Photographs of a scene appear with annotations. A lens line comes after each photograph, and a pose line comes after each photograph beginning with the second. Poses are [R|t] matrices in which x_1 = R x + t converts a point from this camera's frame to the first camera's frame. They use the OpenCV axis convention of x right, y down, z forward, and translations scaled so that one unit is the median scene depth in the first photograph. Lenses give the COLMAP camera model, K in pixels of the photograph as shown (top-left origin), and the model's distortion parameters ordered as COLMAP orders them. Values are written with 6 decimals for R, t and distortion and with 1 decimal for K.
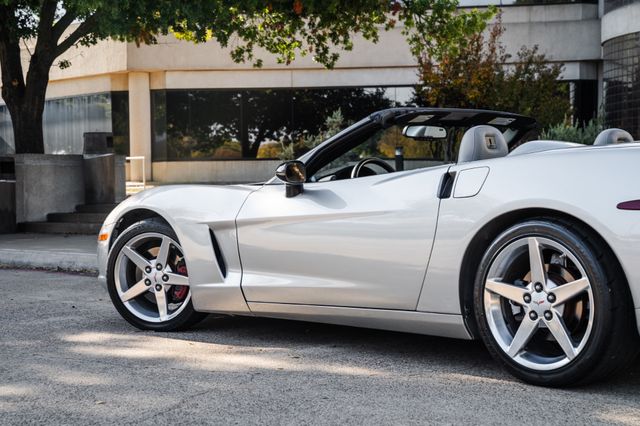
lens RADIAL K [[1243.2, 0, 320.0], [0, 1243.2, 213.0], [0, 0, 1]] dist [0.323269, 0.476295]
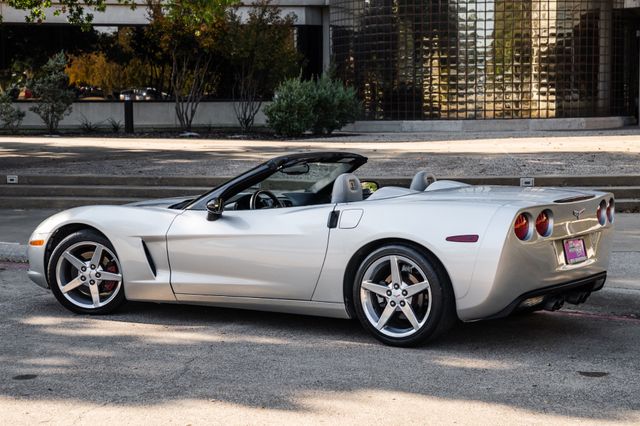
lens RADIAL K [[1516.0, 0, 320.0], [0, 1516.0, 213.0], [0, 0, 1]] dist [0.382195, -0.009532]
pose [[0.969962, -0.013778, 0.242867, -0.286434], [-0.000478, 0.998285, 0.058543, -0.108413], [-0.243257, -0.056901, 0.968292, -0.624421]]
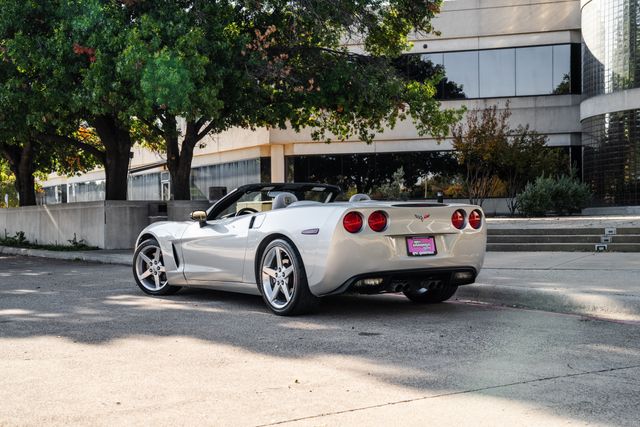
lens RADIAL K [[917.5, 0, 332.1], [0, 917.5, 215.7], [0, 0, 1]] dist [0.182708, 0.086026]
pose [[0.988200, -0.001649, -0.153159, 0.368187], [-0.001715, 0.999760, -0.021832, 0.000172], [0.153158, 0.021837, 0.987960, -0.400178]]
